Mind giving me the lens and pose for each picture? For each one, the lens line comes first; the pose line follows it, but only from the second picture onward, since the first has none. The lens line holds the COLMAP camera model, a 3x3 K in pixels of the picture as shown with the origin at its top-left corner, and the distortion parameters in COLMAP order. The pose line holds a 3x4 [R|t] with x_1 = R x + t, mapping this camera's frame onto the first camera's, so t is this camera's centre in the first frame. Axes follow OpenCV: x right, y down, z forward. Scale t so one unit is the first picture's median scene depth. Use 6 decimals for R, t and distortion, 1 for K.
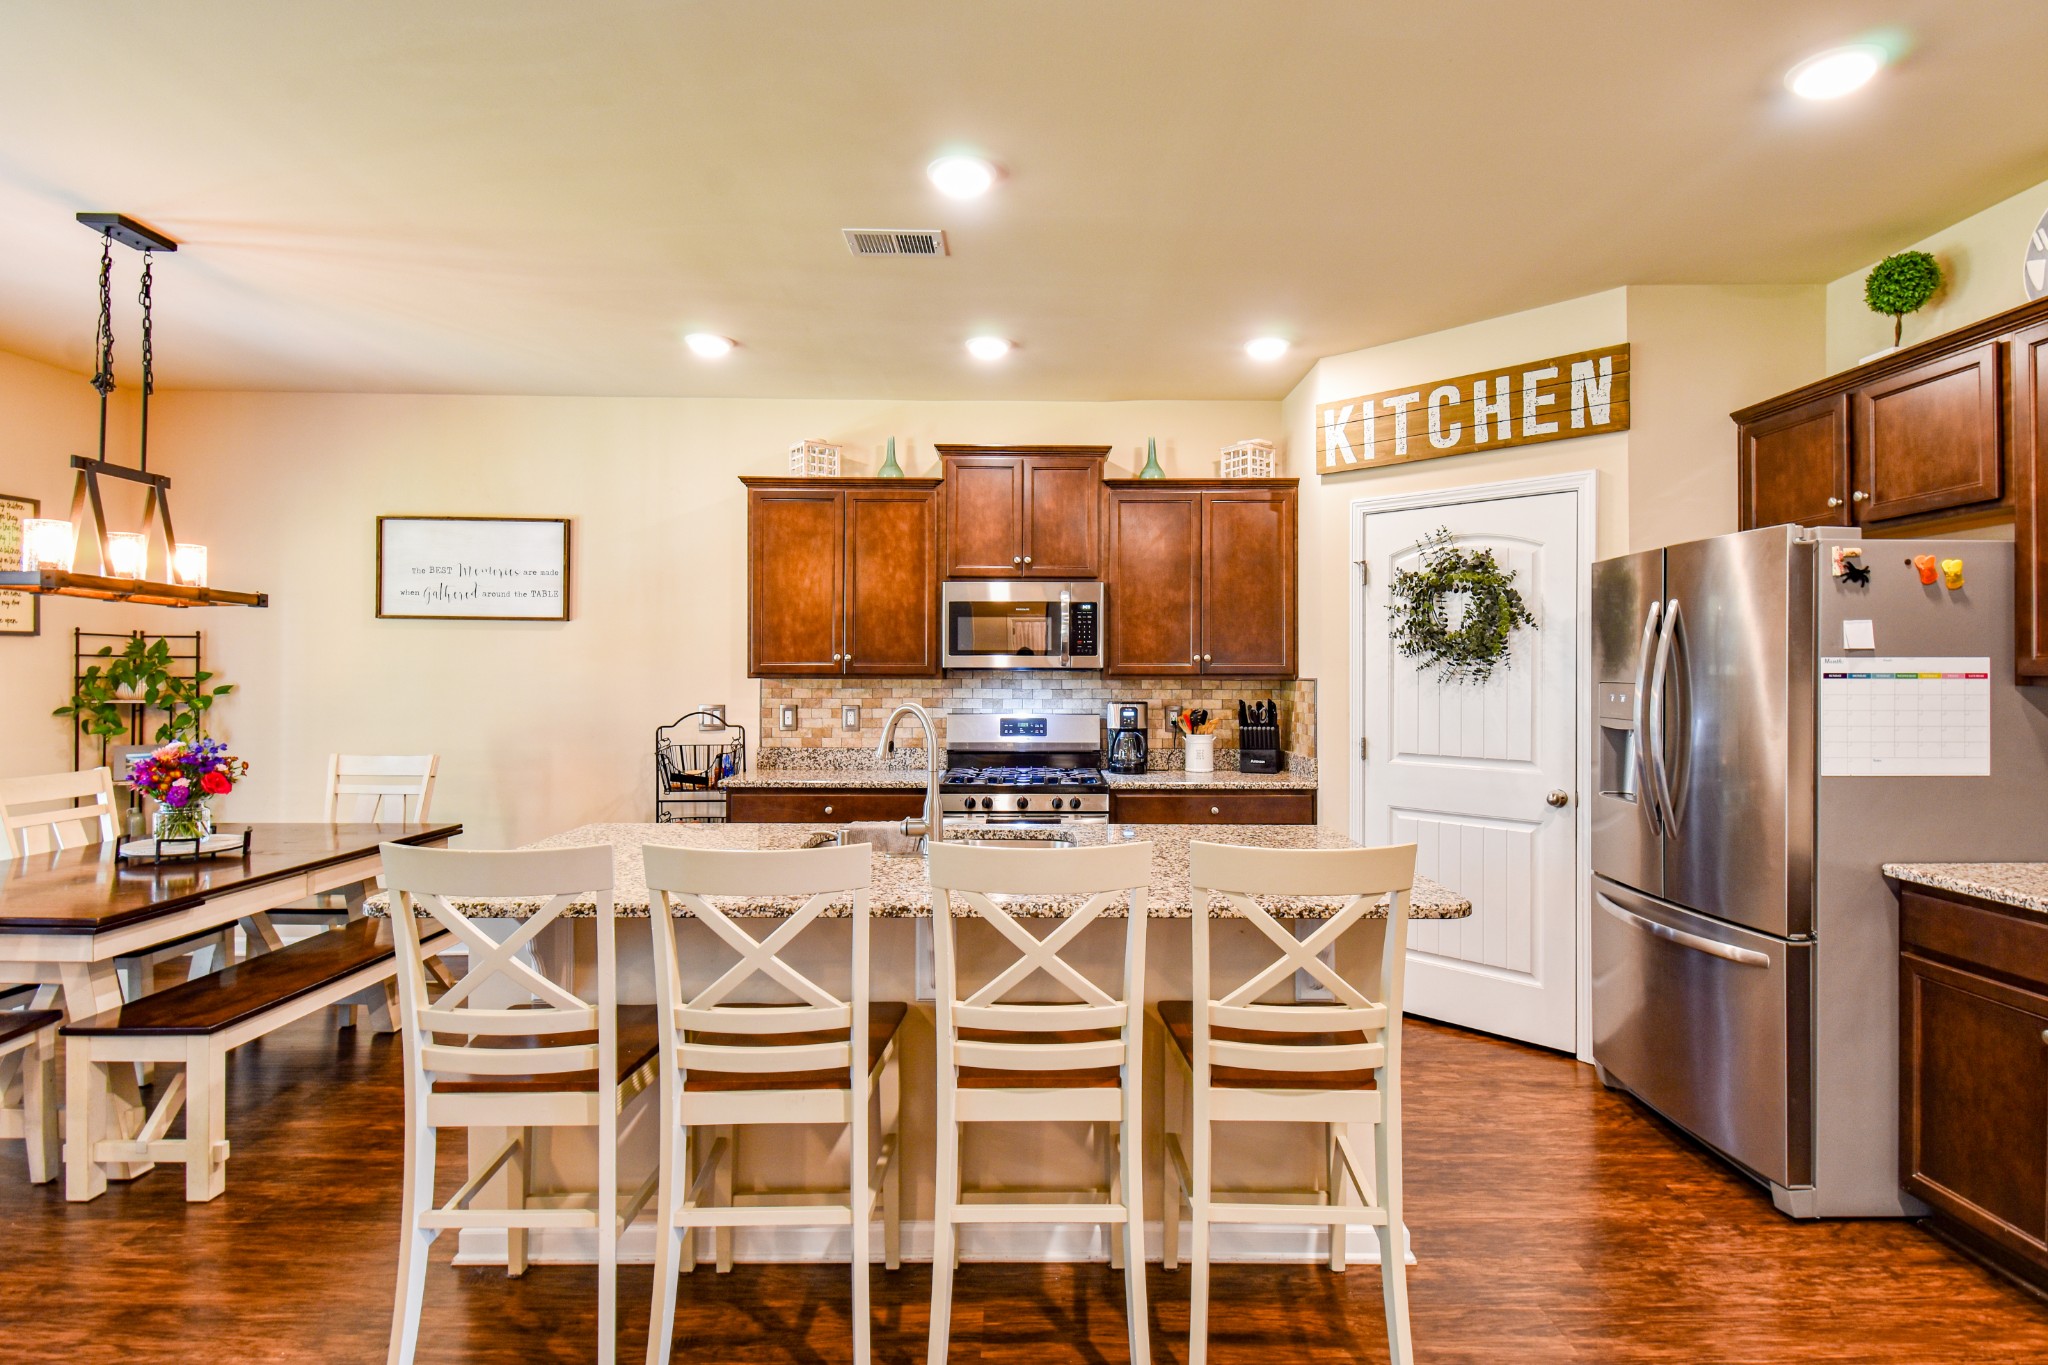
lens RADIAL K [[1033.7, 0, 1044.5], [0, 1033.7, 670.2], [0, 0, 1]] dist [0.037757, -0.027400]
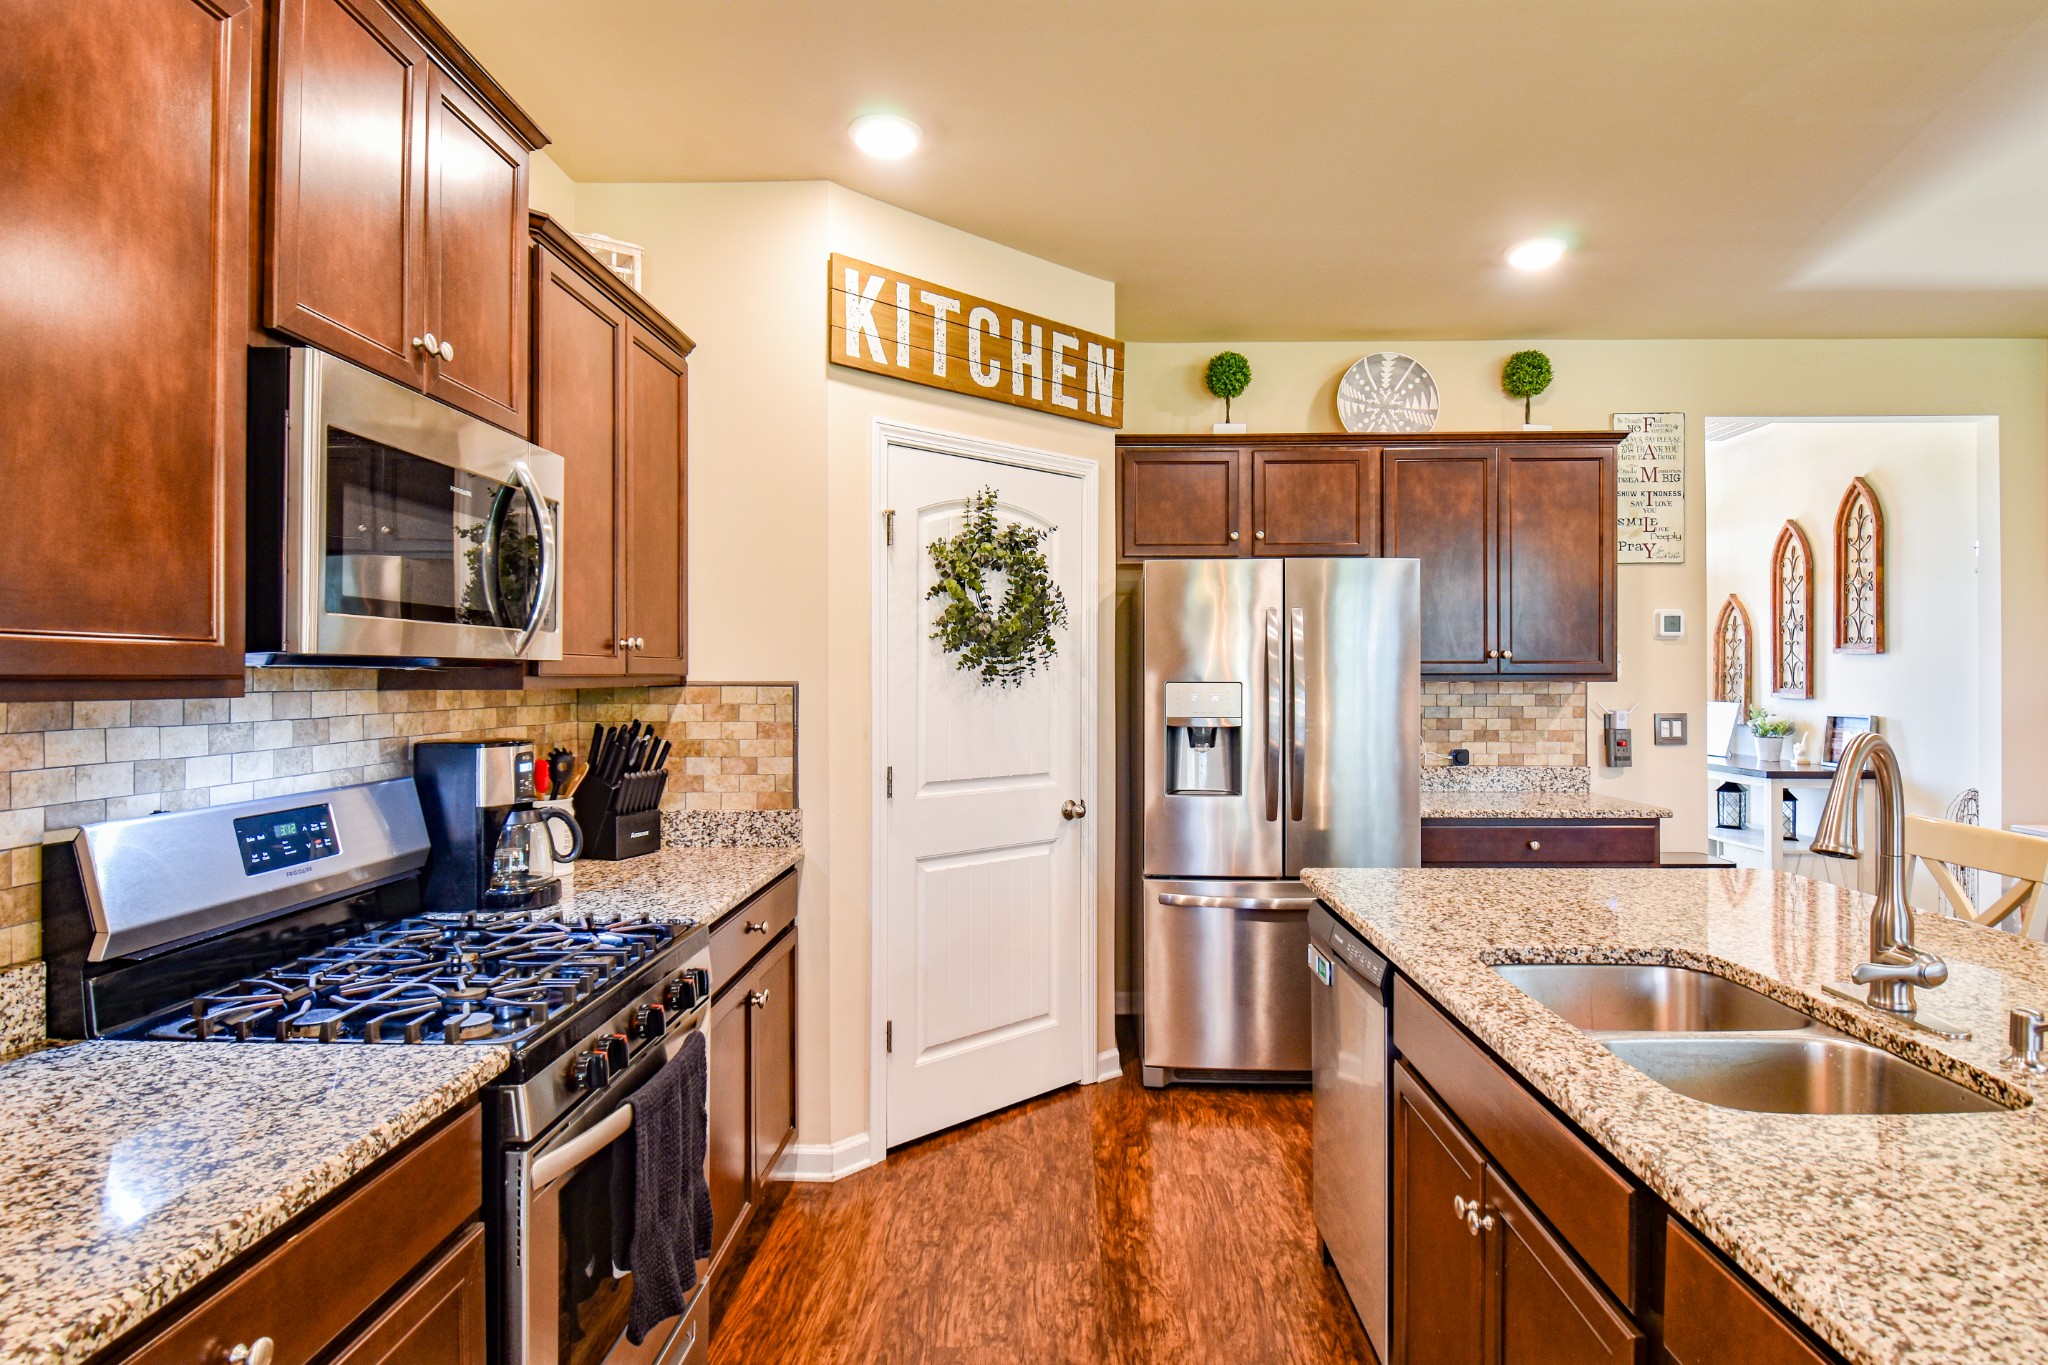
lens RADIAL K [[1114.5, 0, 1024.8], [0, 1114.5, 675.4], [0, 0, 1]] dist [0.018229, -0.028421]
pose [[0.047045, -0.002524, 0.998890, -0.385124], [-0.003132, 0.999992, 0.002675, 0.001645], [-0.998888, -0.003255, 0.047037, 0.785176]]
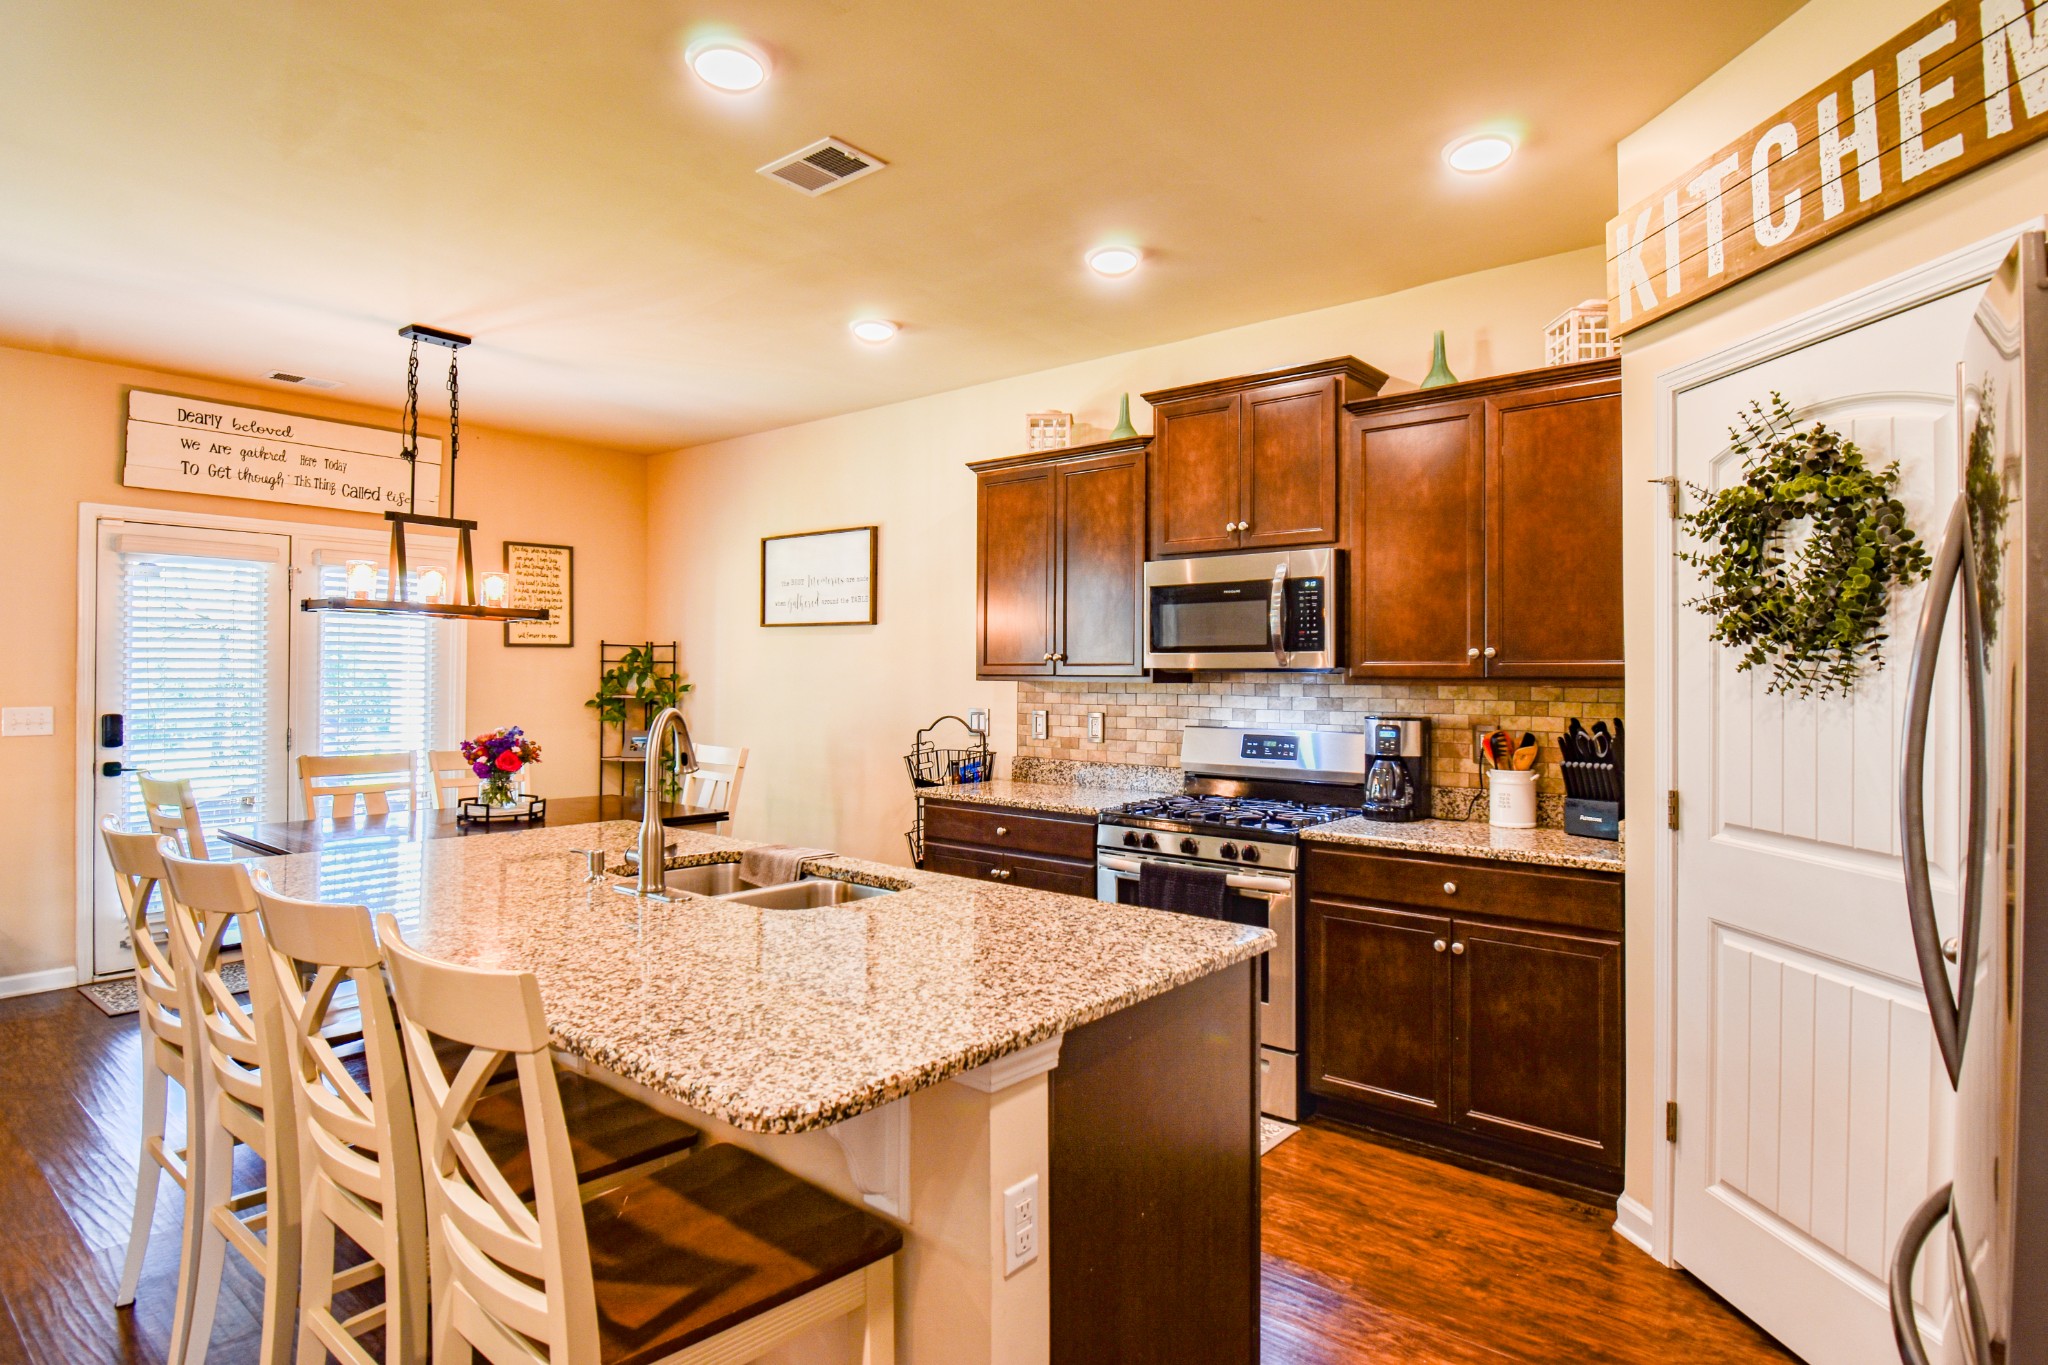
lens RADIAL K [[1084.9, 0, 1033.8], [0, 1084.9, 664.1], [0, 0, 1]] dist [0.011524, -0.027730]
pose [[0.765592, -0.005485, -0.643303, 0.377293], [-0.000375, 0.999960, -0.008972, 0.001714], [0.643326, 0.007110, 0.765559, 0.293464]]
